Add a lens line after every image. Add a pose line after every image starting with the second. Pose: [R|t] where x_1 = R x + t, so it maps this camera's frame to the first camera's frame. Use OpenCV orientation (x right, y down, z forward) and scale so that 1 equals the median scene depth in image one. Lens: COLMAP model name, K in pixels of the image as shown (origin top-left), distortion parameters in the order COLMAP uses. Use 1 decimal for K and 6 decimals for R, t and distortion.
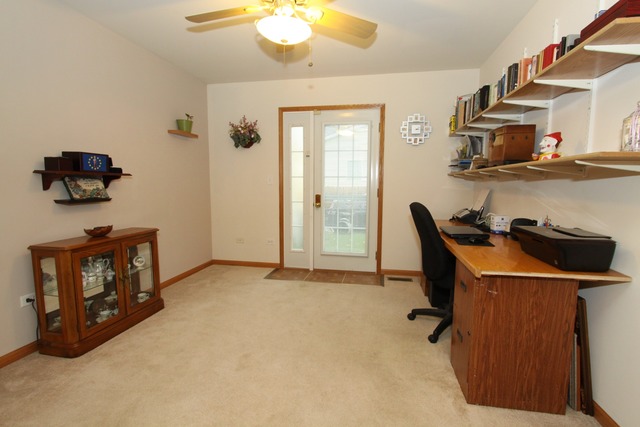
lens RADIAL K [[296.2, 0, 324.0], [0, 296.2, 219.0], [0, 0, 1]] dist [-0.018759, 0.001835]
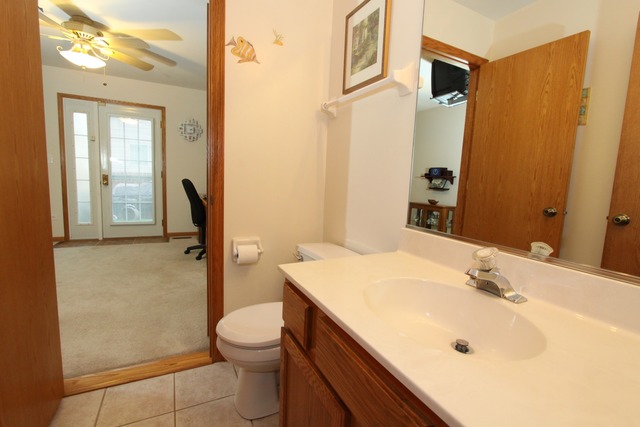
lens RADIAL K [[296.2, 0, 324.1], [0, 296.2, 210.1], [0, 0, 1]] dist [-0.018759, 0.001835]
pose [[0.789381, -0.037261, 0.612772, -0.053379], [0.032013, 0.999297, 0.019524, 0.065683], [-0.613069, 0.004204, 0.790018, -0.454776]]
